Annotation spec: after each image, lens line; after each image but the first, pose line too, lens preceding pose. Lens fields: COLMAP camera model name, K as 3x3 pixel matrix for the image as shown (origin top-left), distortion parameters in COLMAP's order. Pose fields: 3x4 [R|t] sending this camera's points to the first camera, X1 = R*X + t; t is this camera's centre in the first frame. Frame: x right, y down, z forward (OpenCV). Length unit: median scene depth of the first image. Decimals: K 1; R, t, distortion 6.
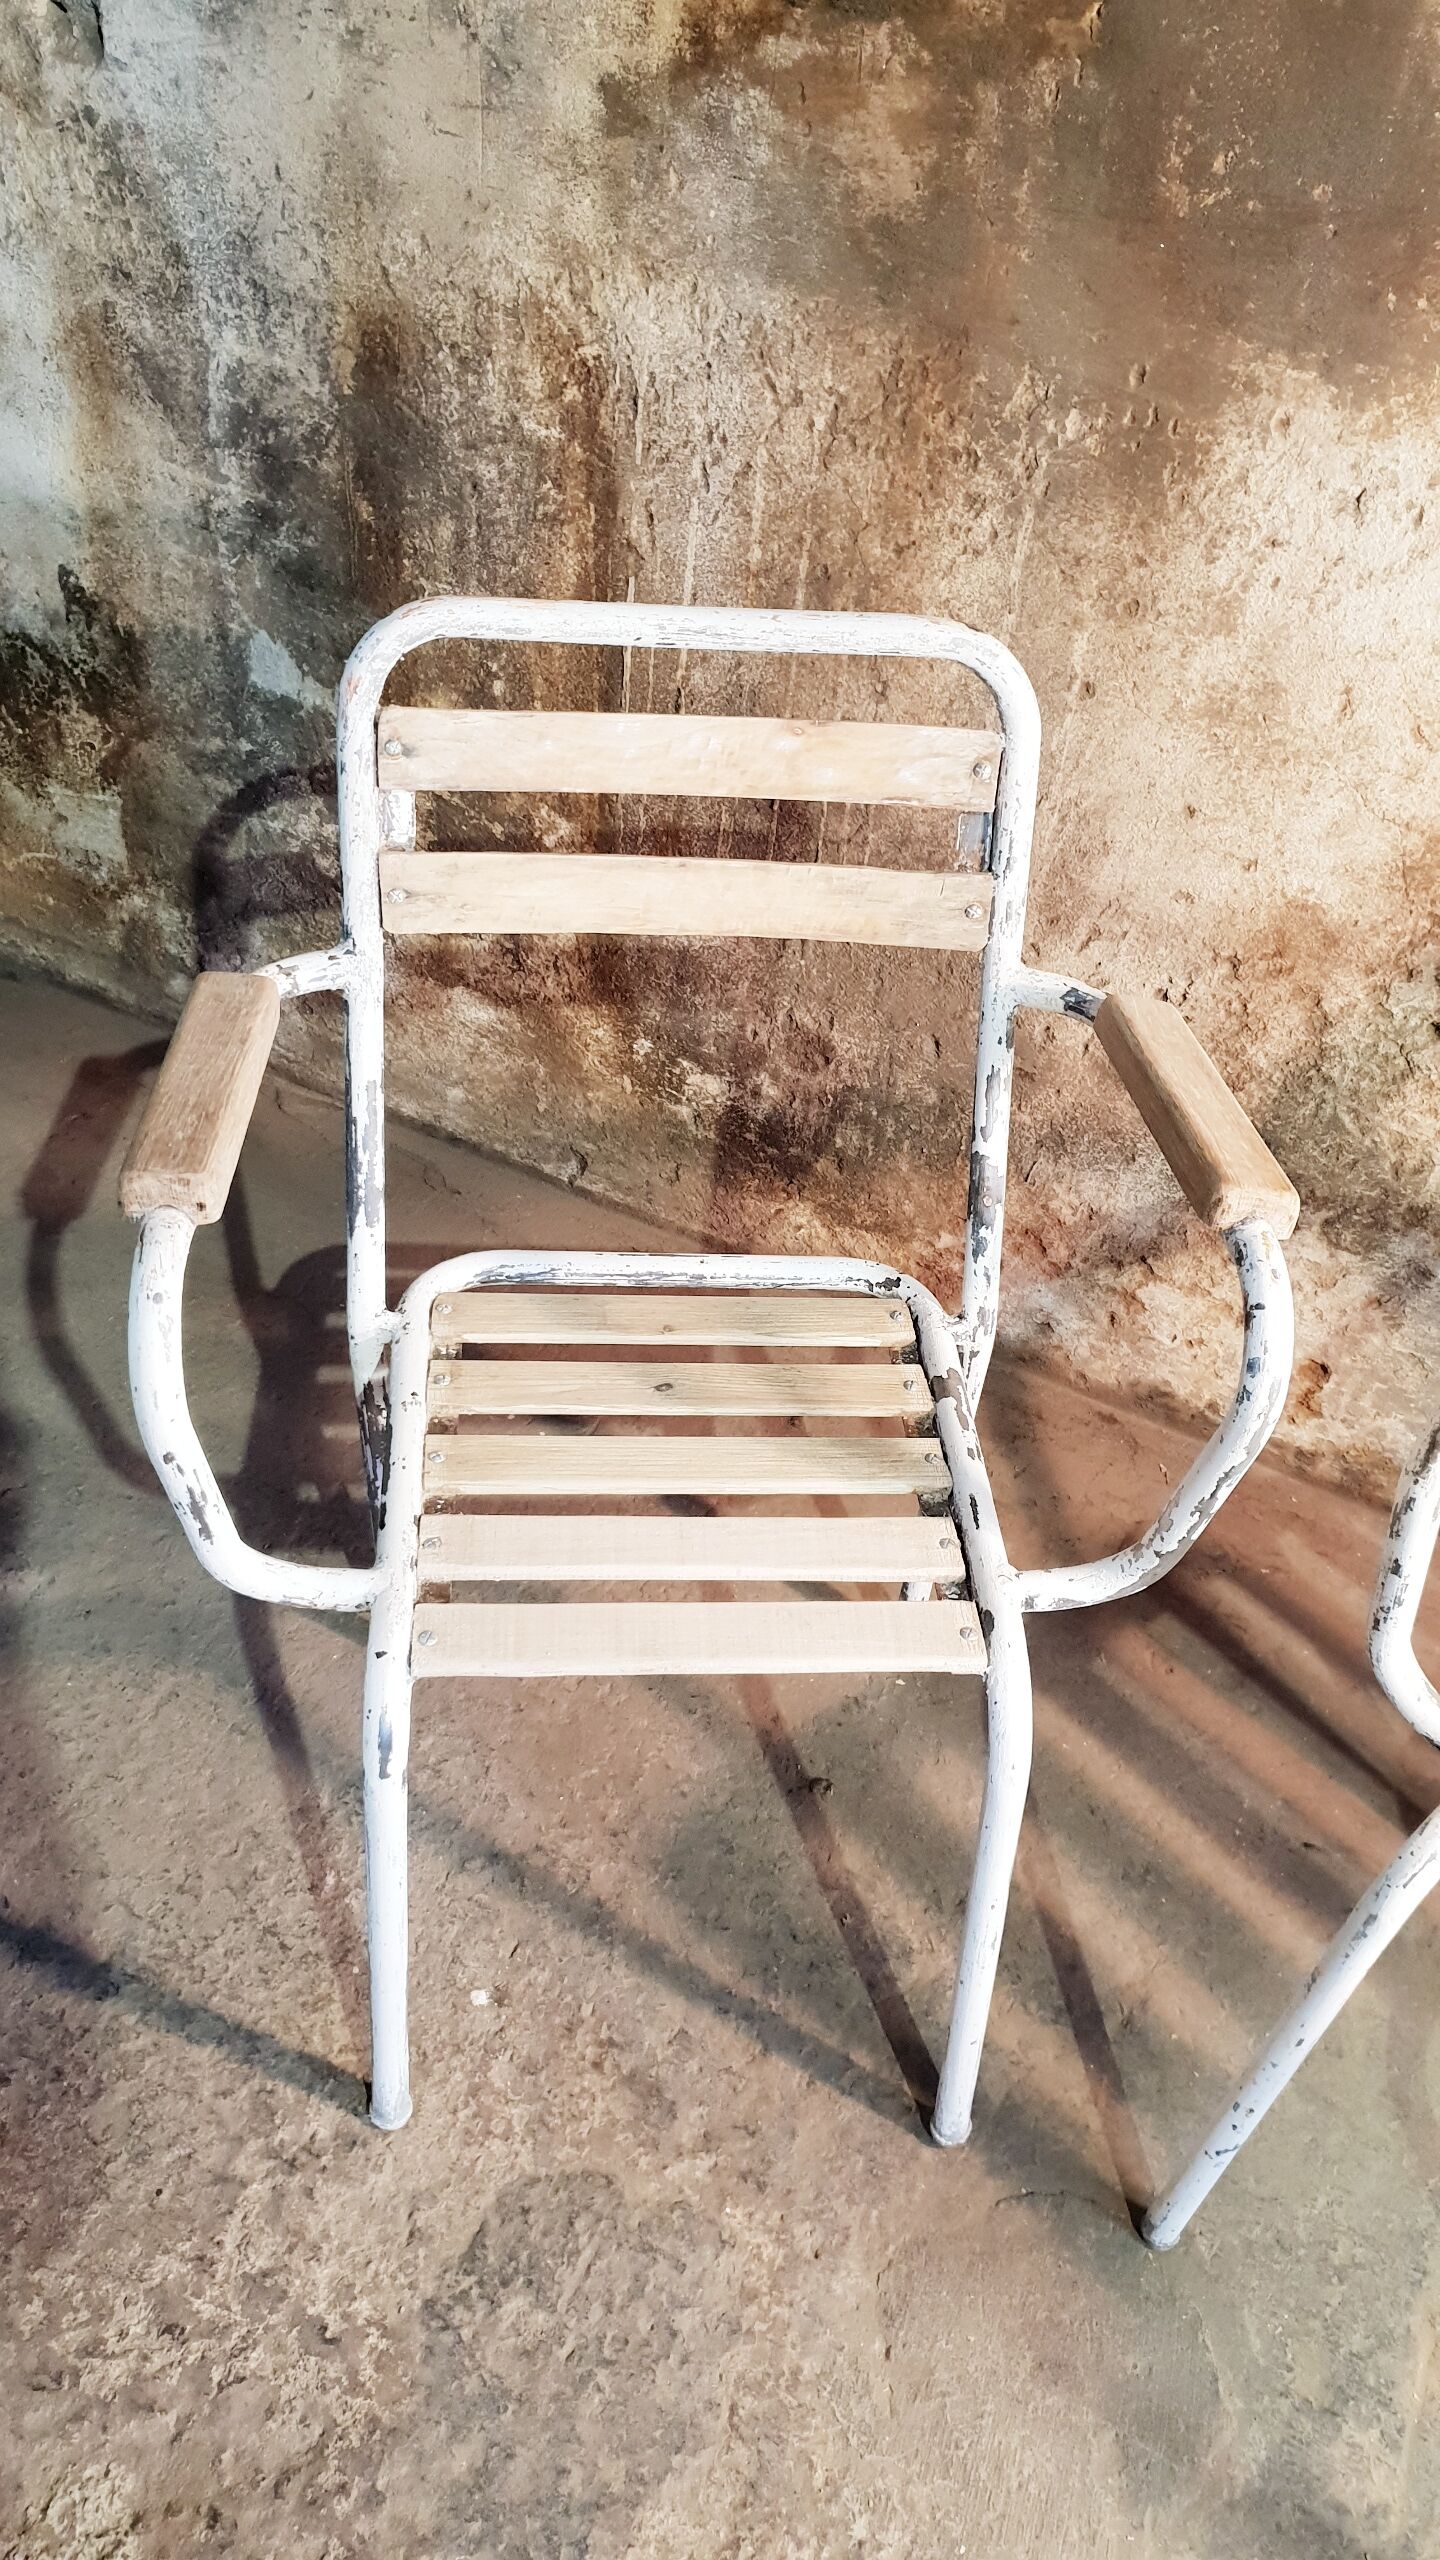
lens RADIAL K [[2051.3, 0, 734.8], [0, 2051.3, 1283.6], [0, 0, 1]] dist [-0.032056, 0.094320]
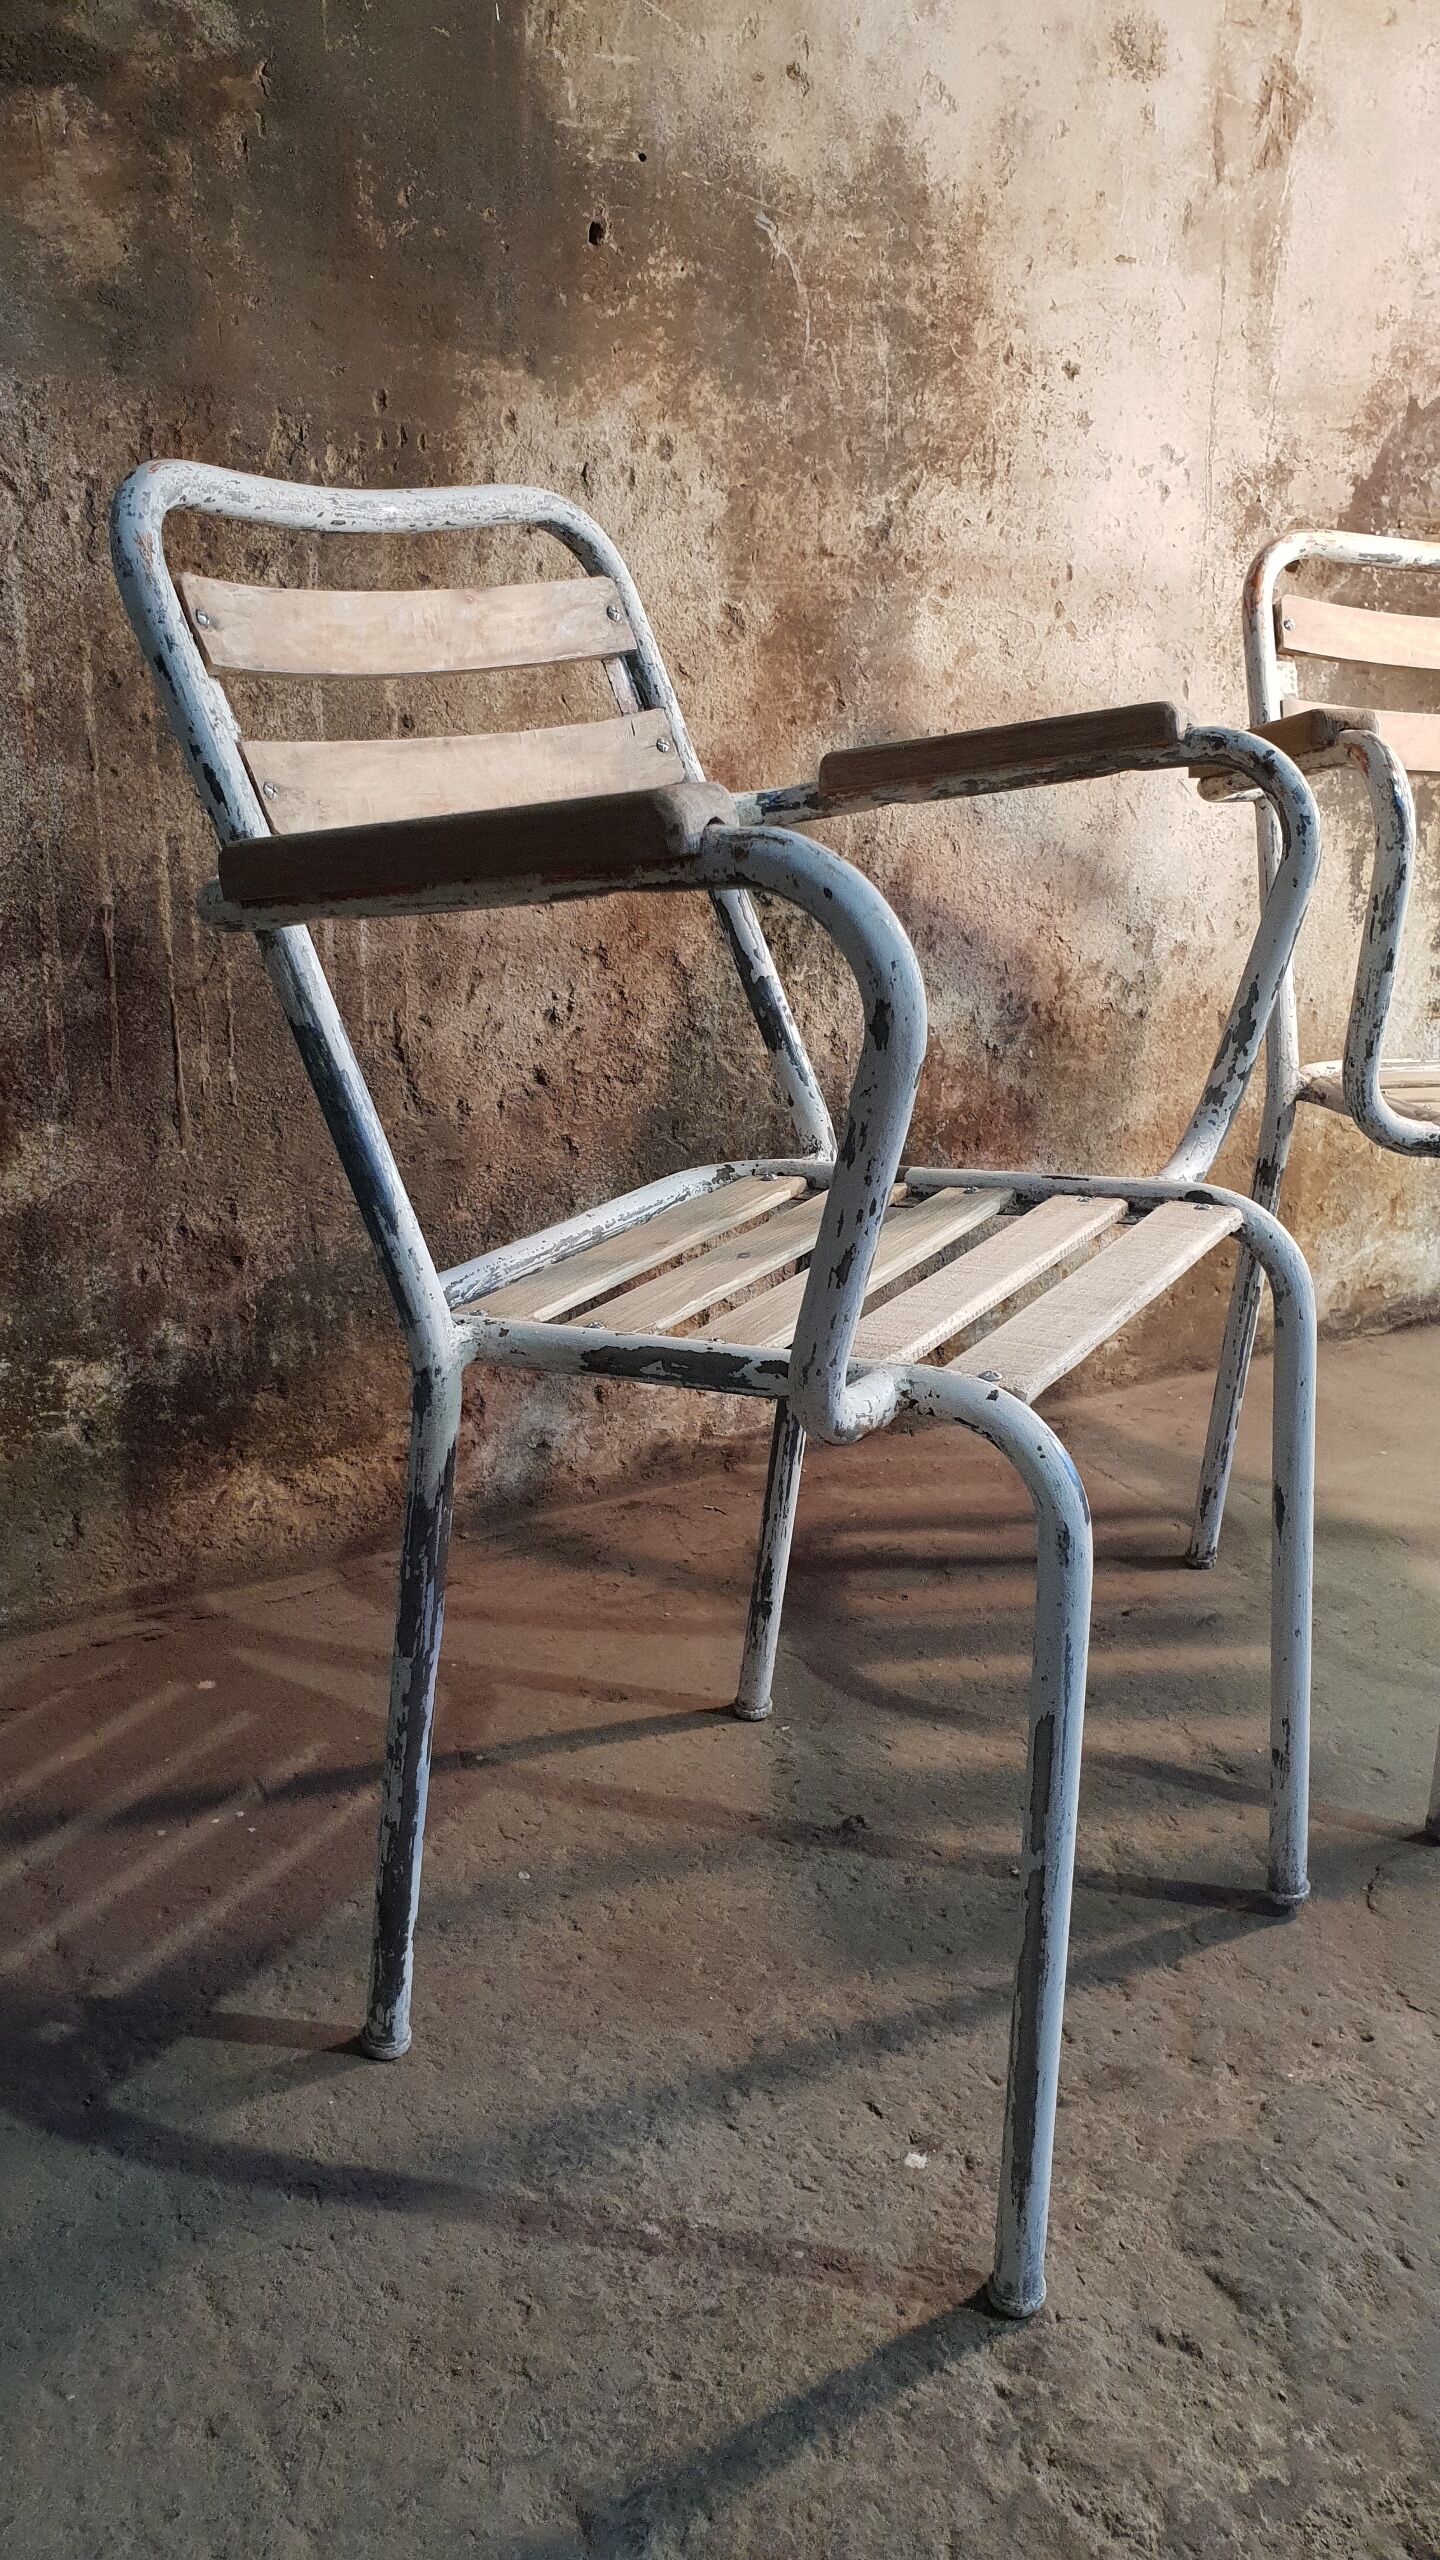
lens RADIAL K [[2059.1, 0, 770.1], [0, 2059.1, 1268.2], [0, 0, 1]] dist [-0.046750, 0.103767]
pose [[0.544984, -0.336234, 0.768075, -0.633998], [0.596612, 0.799159, -0.073482, 0.113291], [-0.589106, 0.498289, 0.636130, 0.404312]]
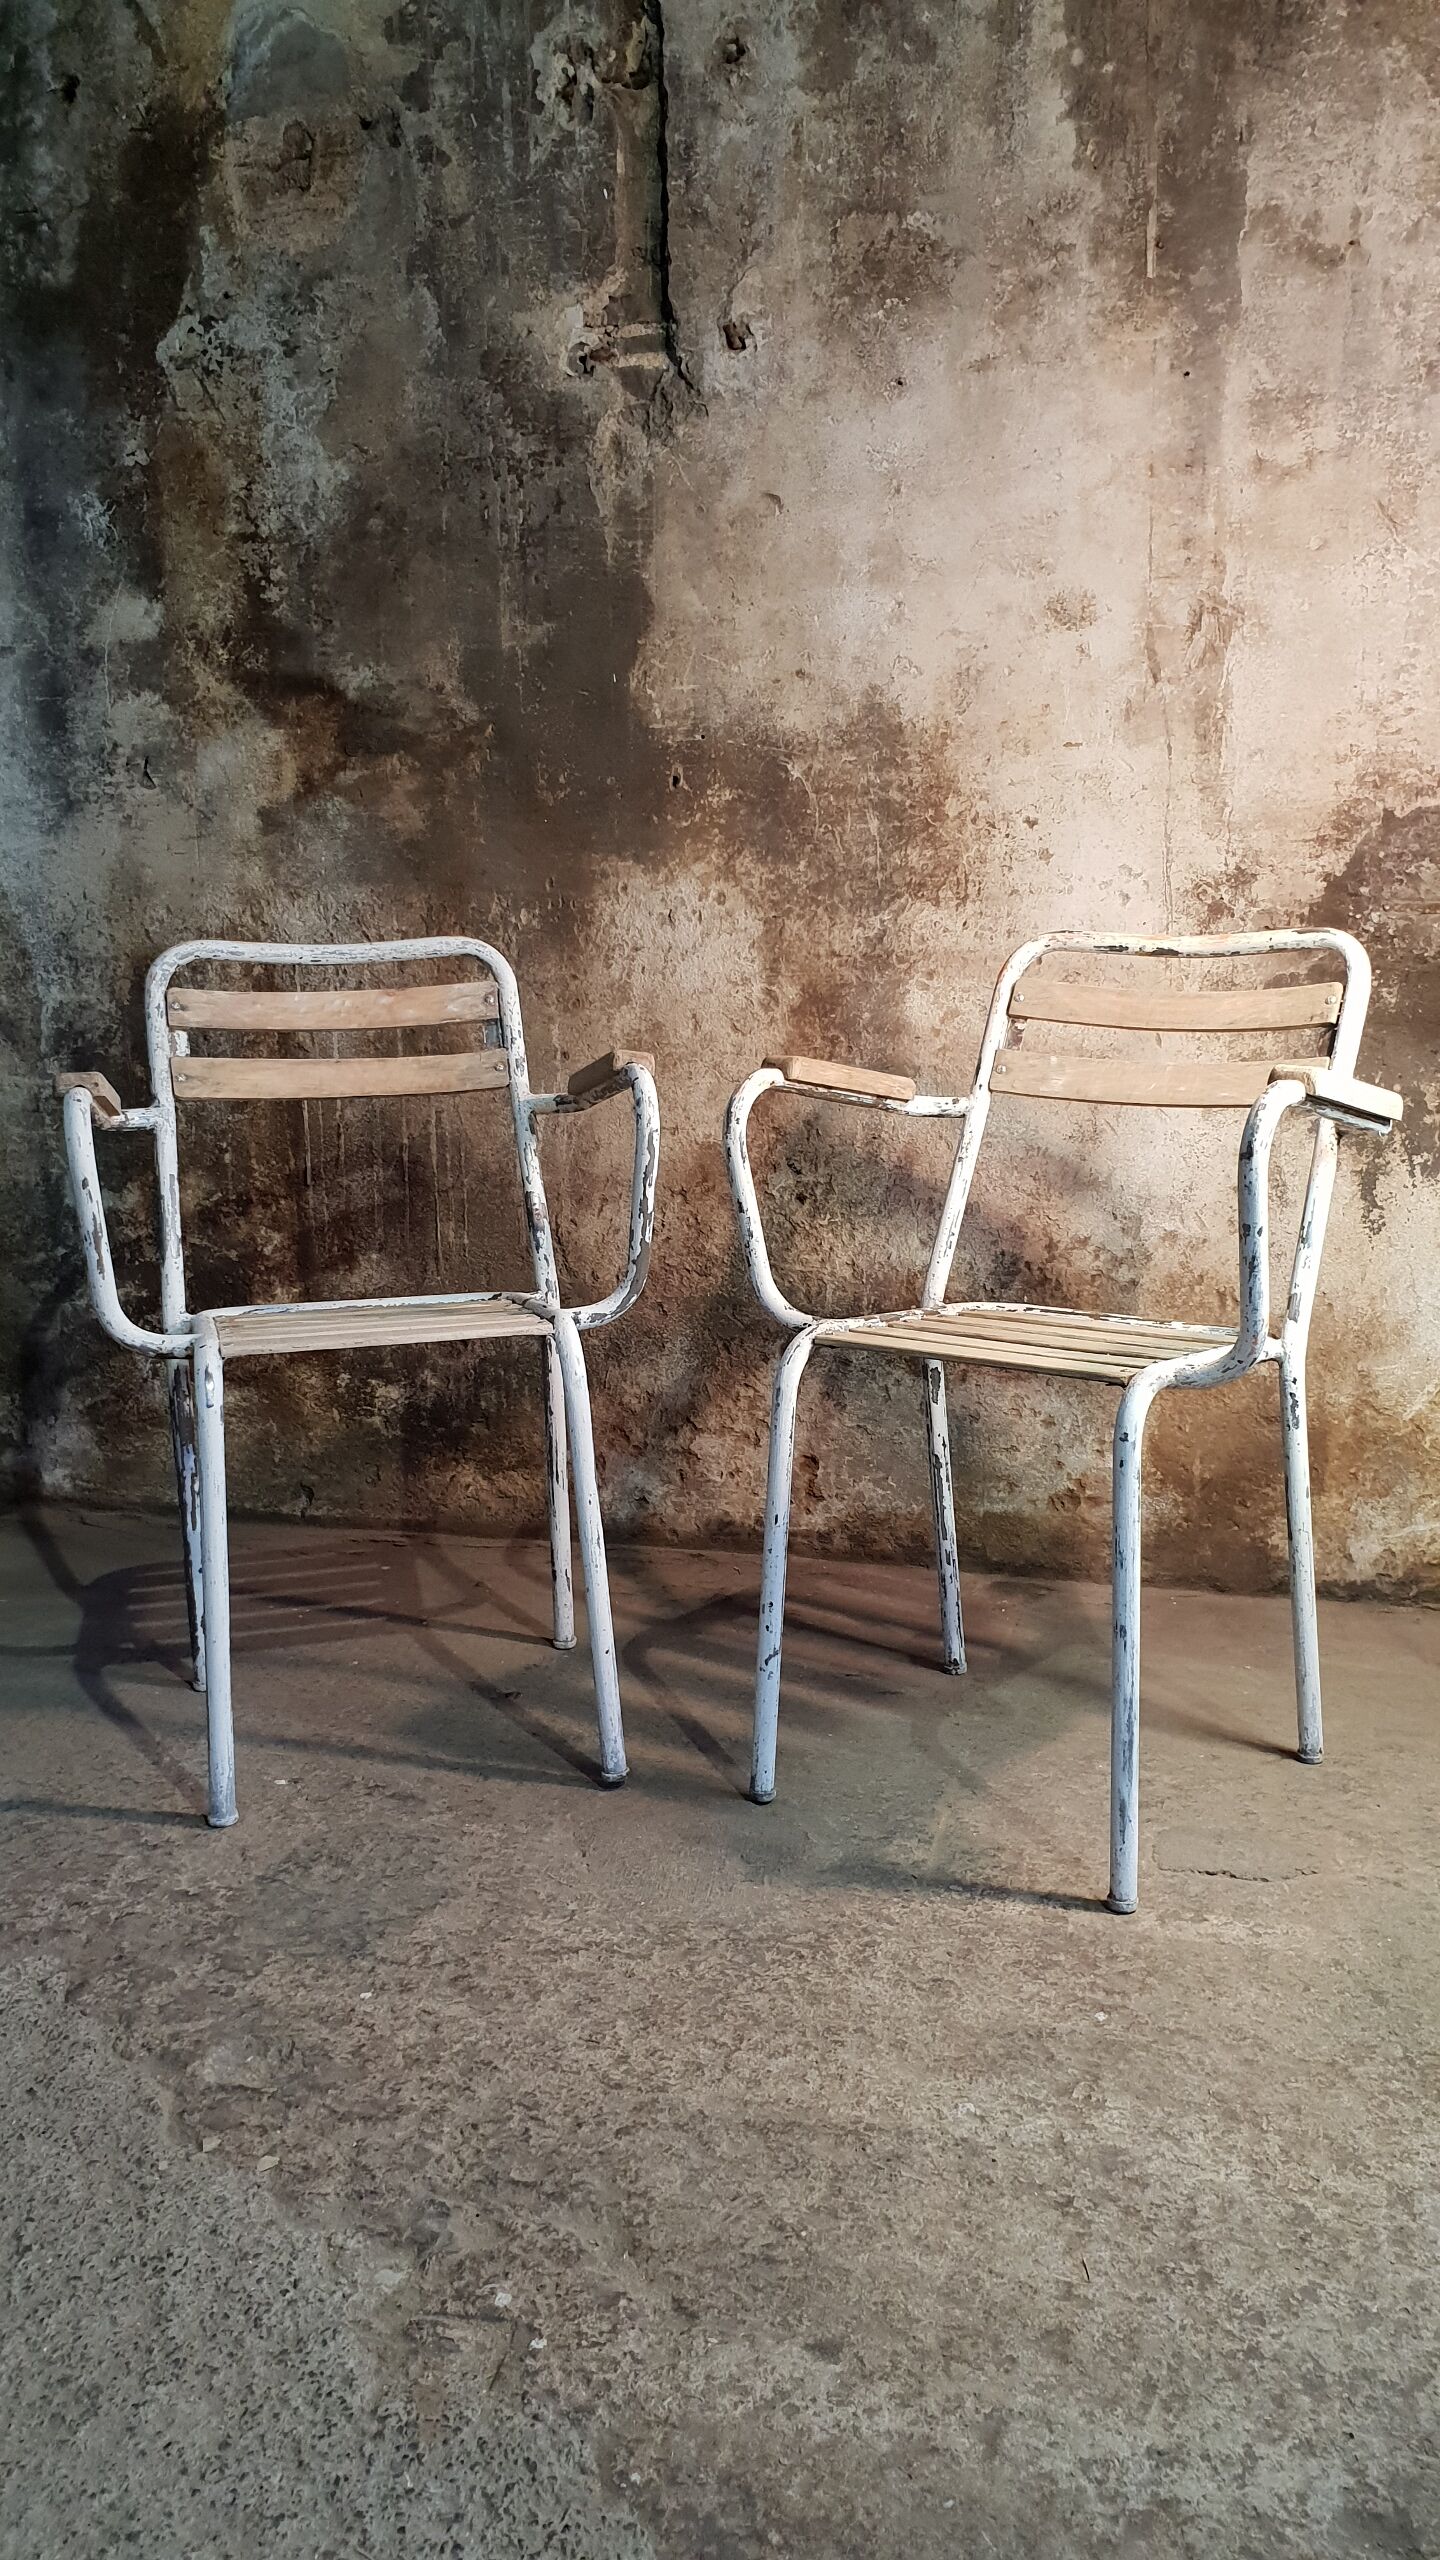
lens RADIAL K [[2047.0, 0, 730.8], [0, 2047.0, 1282.6], [0, 0, 1]] dist [0.018335, 0.034162]
pose [[0.976423, -0.129668, 0.172581, -0.020795], [0.203132, 0.822455, -0.531324, 0.907901], [-0.073044, 0.553854, 0.829404, -0.410222]]
